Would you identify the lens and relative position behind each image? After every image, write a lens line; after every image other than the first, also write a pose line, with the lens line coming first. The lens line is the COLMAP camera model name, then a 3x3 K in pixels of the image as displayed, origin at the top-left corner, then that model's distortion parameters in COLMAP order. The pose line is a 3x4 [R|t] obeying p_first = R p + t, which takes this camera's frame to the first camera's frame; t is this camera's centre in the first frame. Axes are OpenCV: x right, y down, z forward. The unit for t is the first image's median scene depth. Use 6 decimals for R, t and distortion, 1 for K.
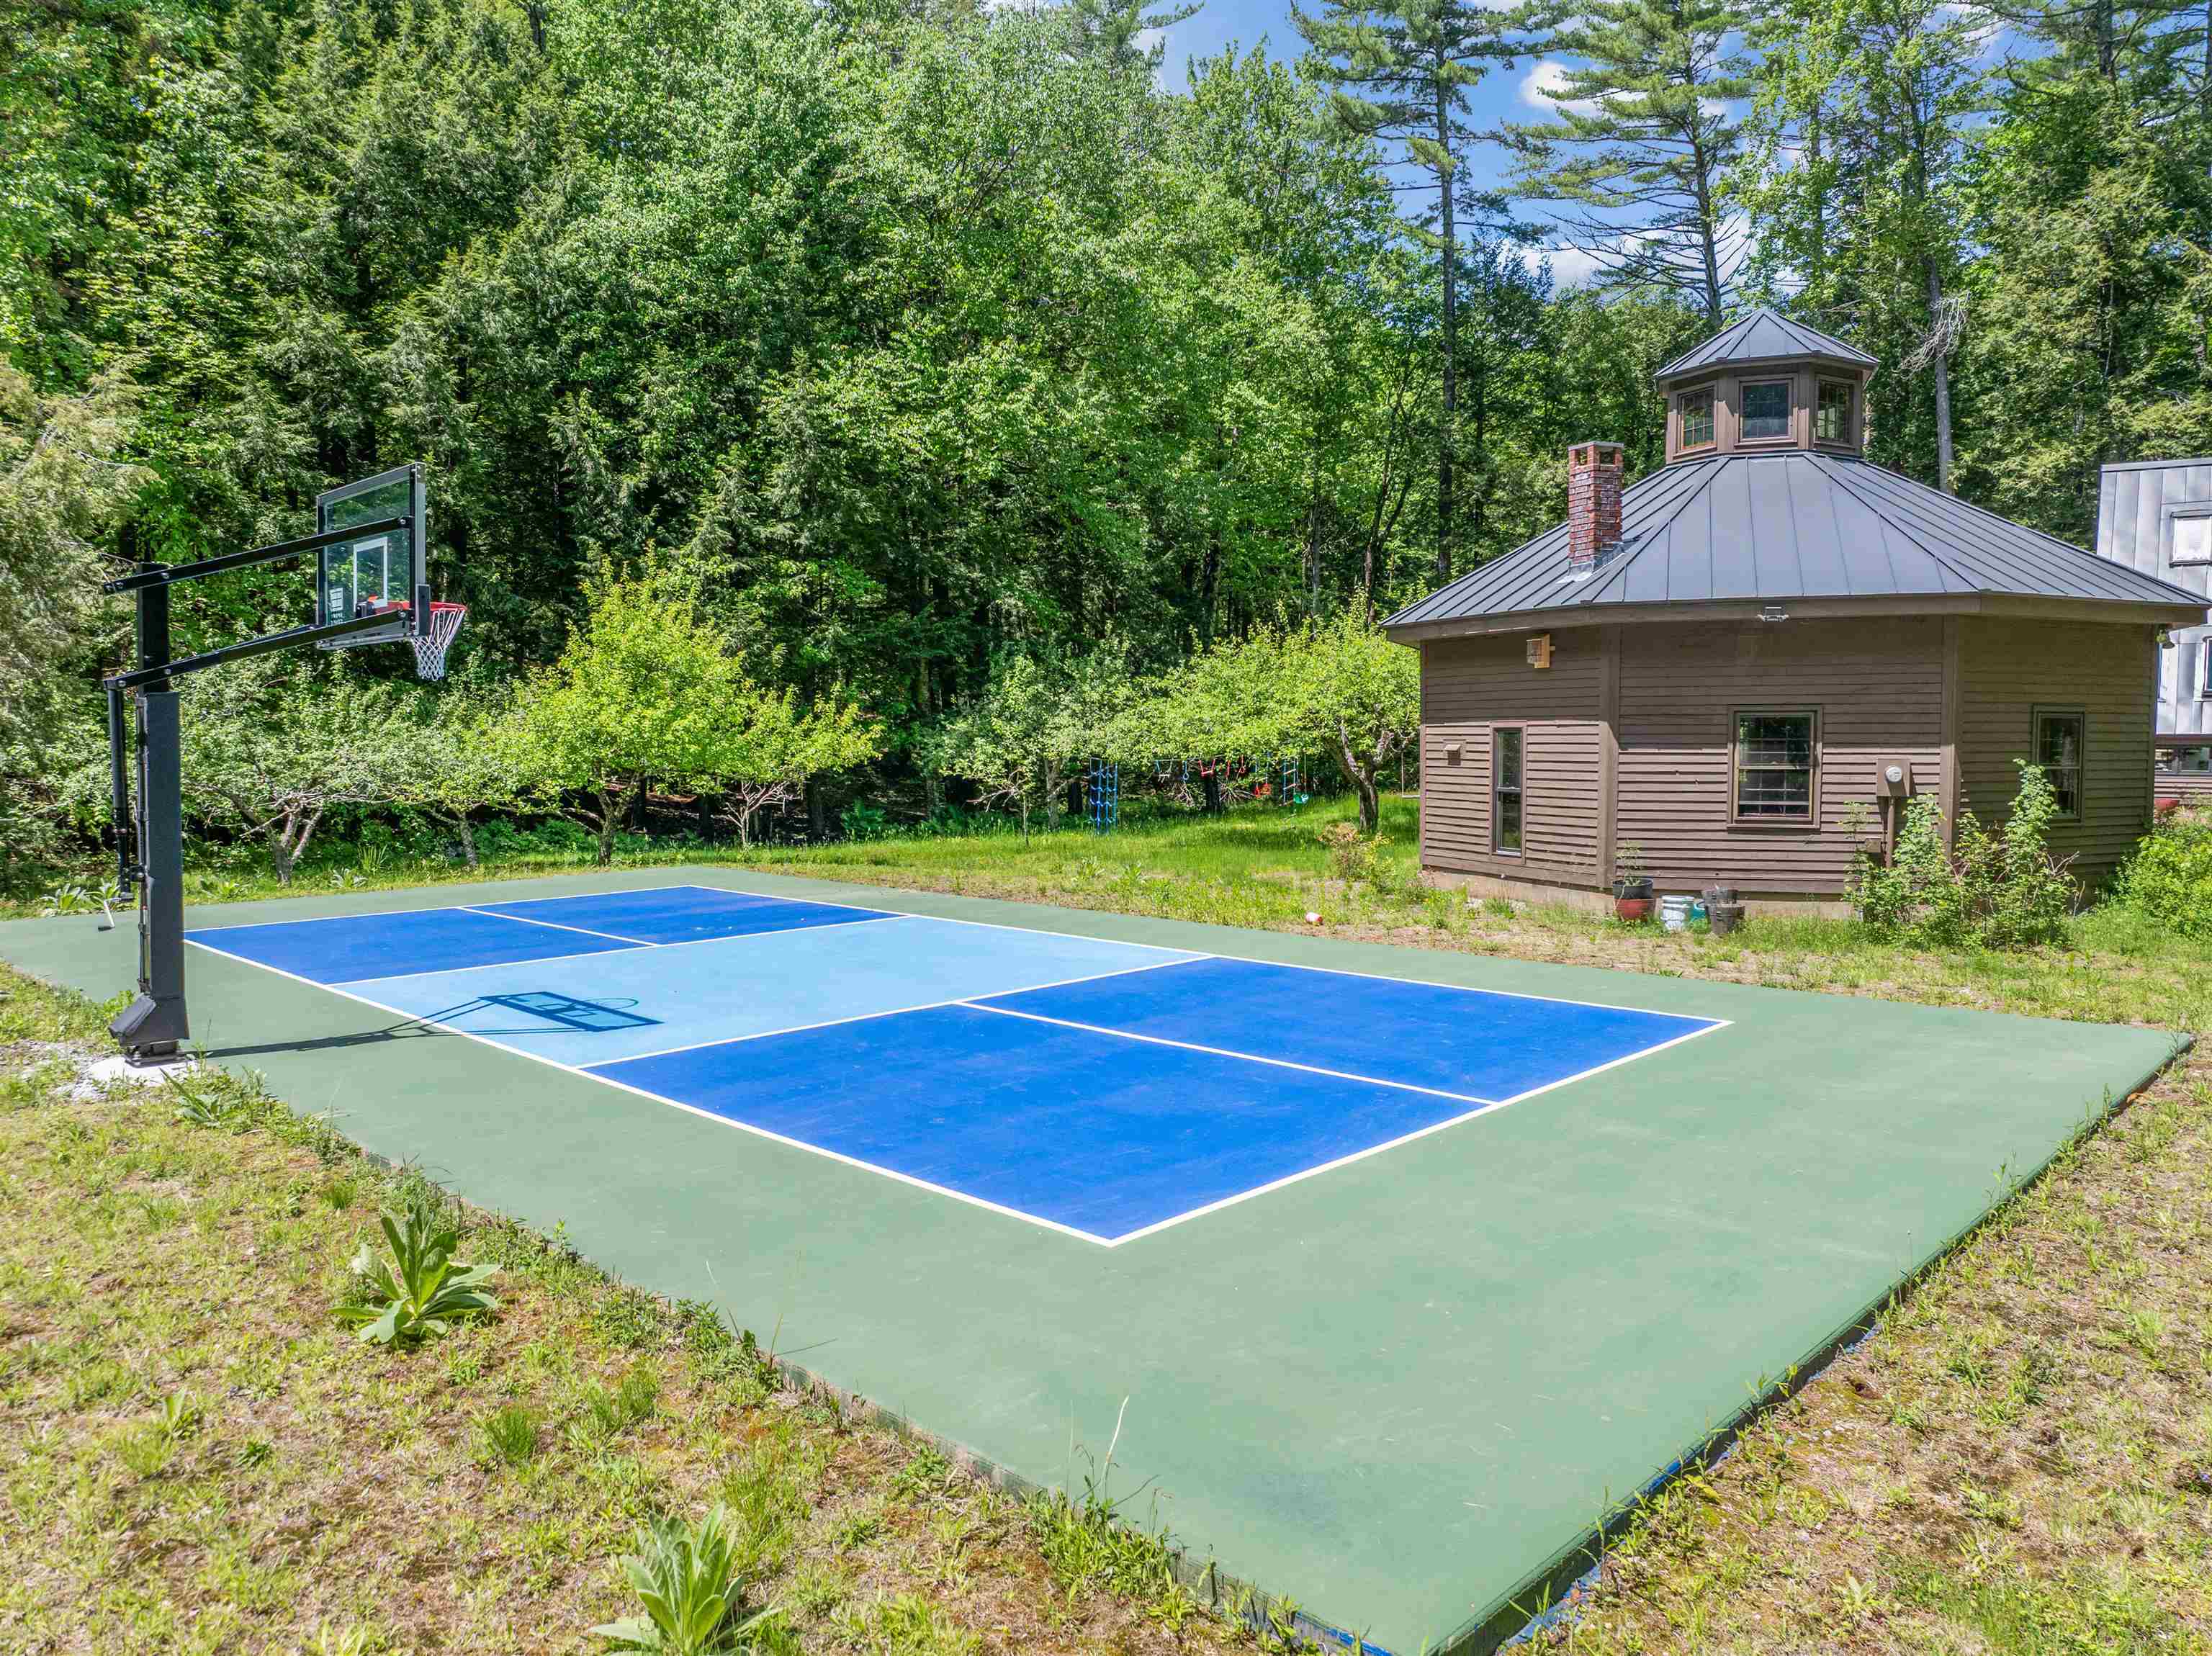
lens RADIAL K [[1567.6, 0, 1106.0], [0, 1567.6, 828.0], [0, 0, 1]] dist [-0.052968, 0.030245]
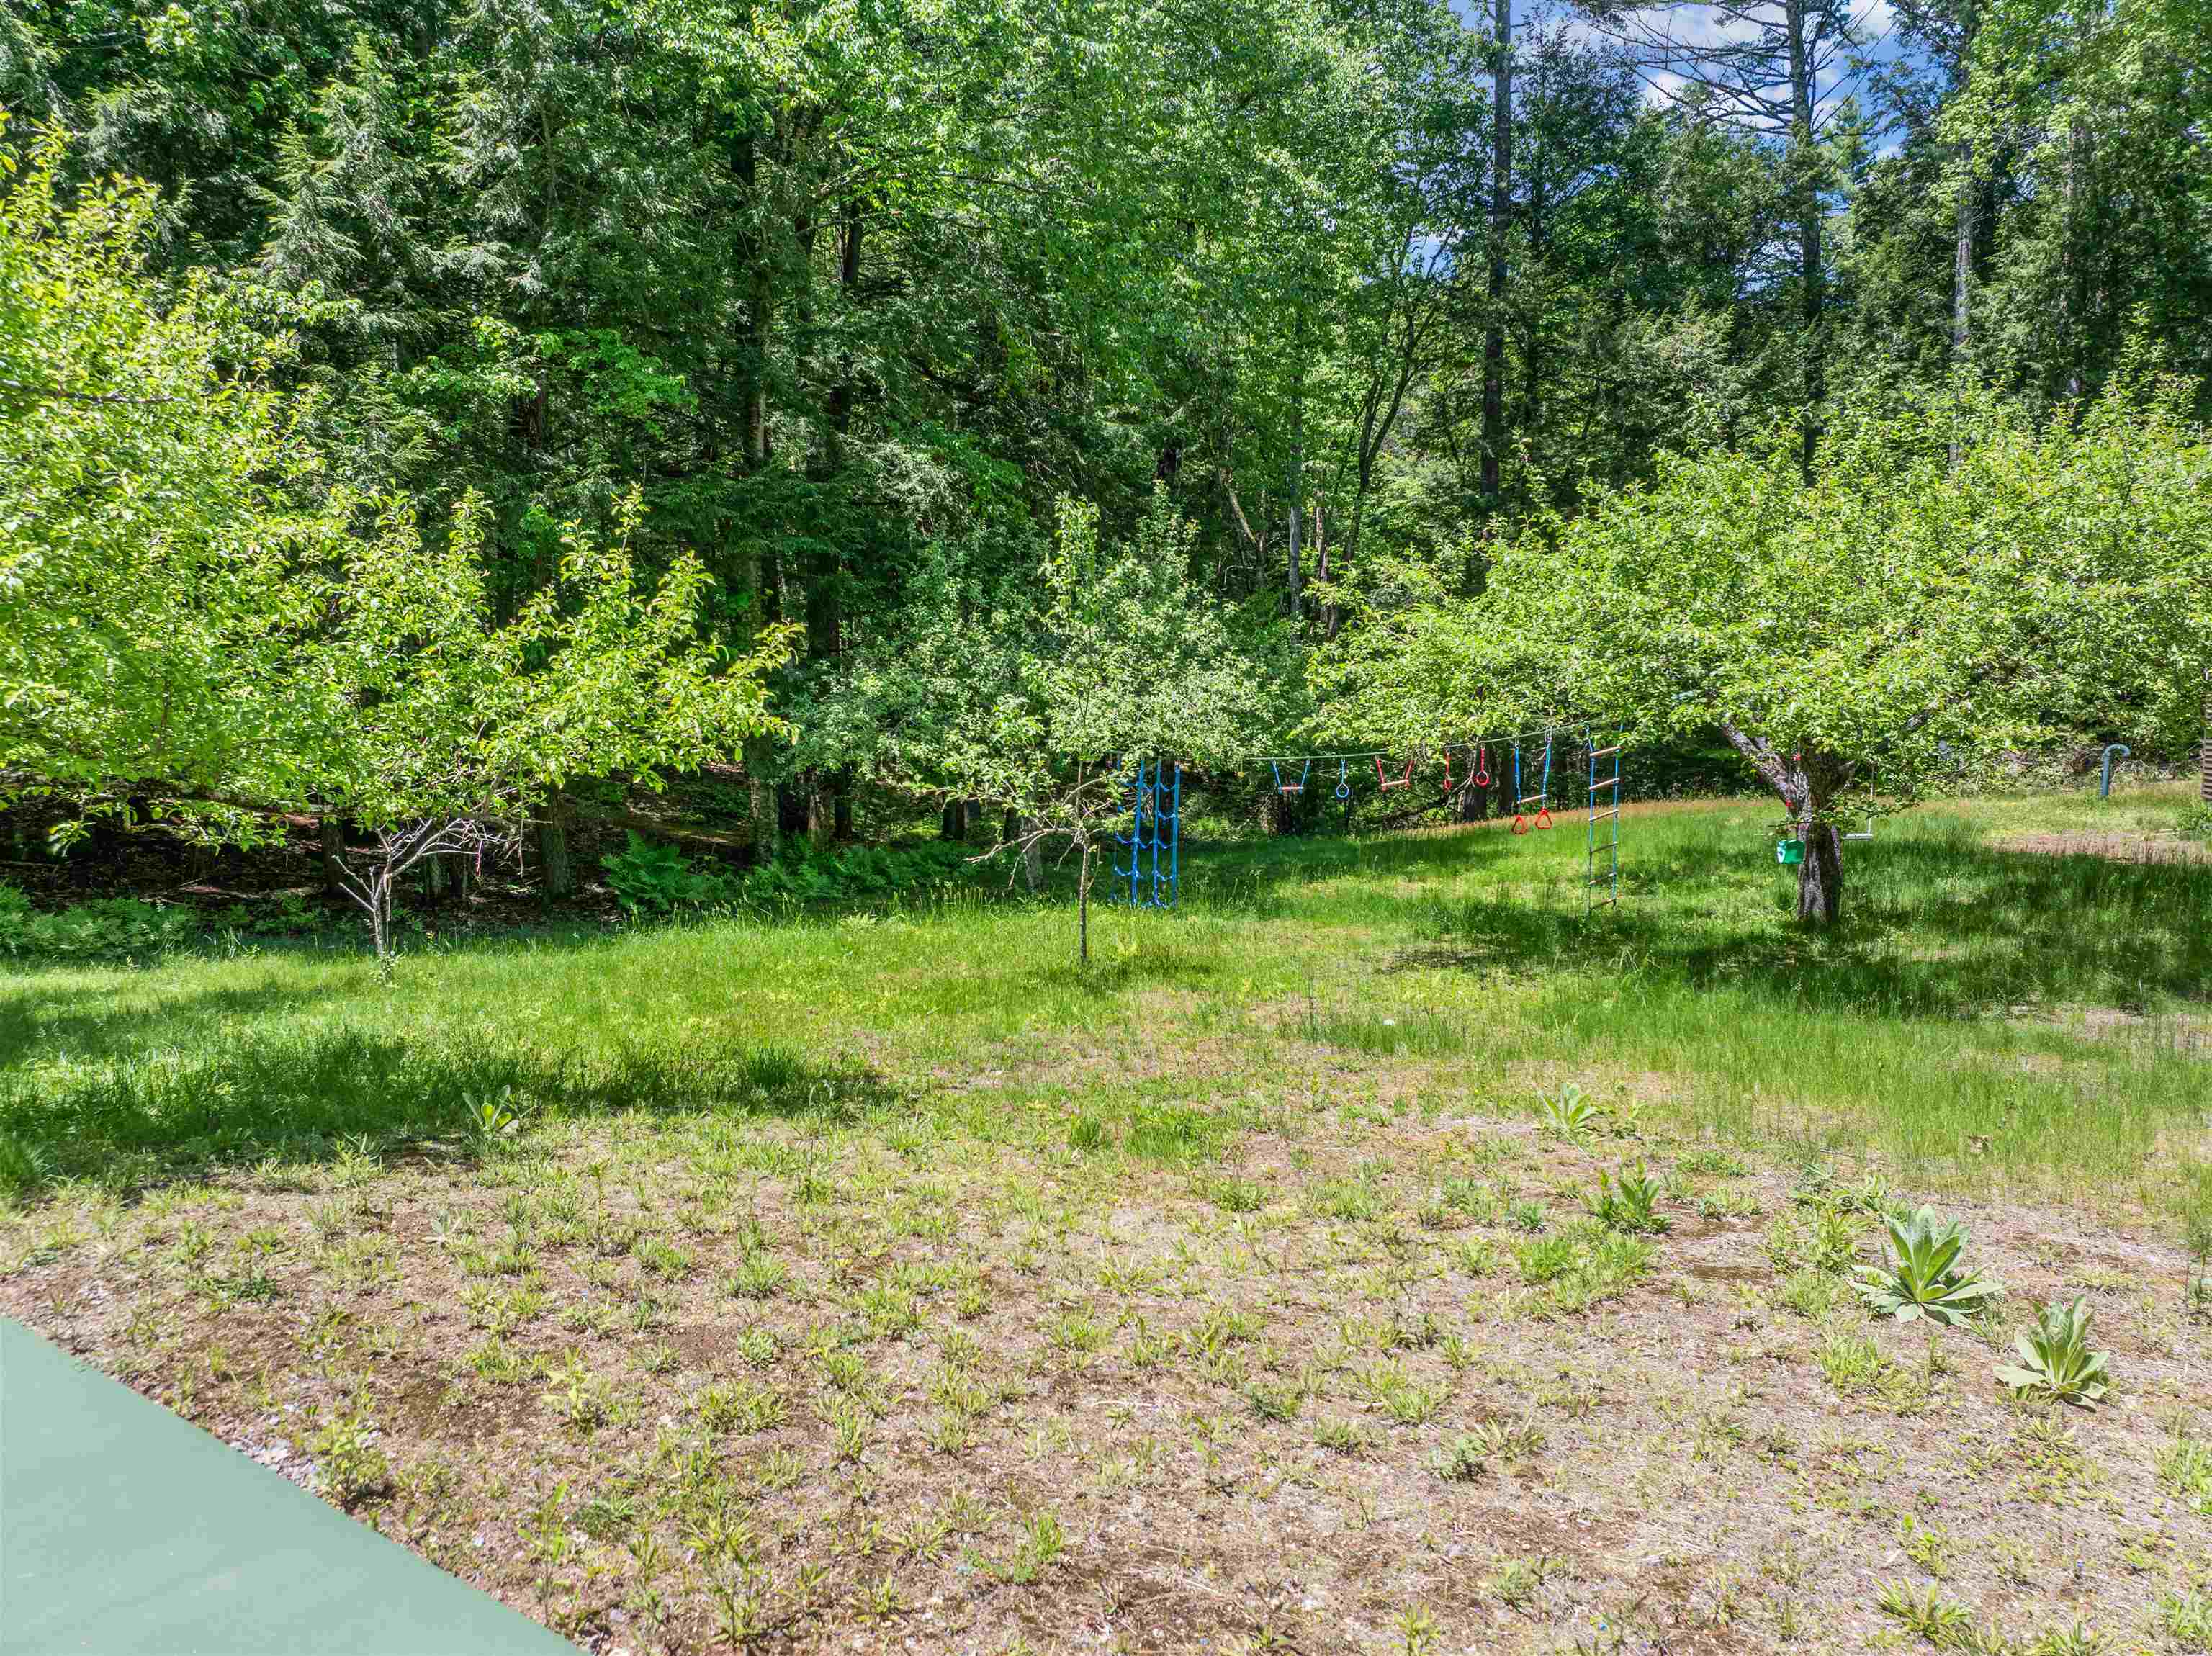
lens RADIAL K [[1567.6, 0, 1106.0], [0, 1567.6, 828.0], [0, 0, 1]] dist [-0.052968, 0.030245]
pose [[0.986702, -0.002962, 0.162515, -0.102716], [0.003179, 0.999994, -0.001075, -0.021359], [-0.162511, 0.001578, 0.986706, 0.535203]]
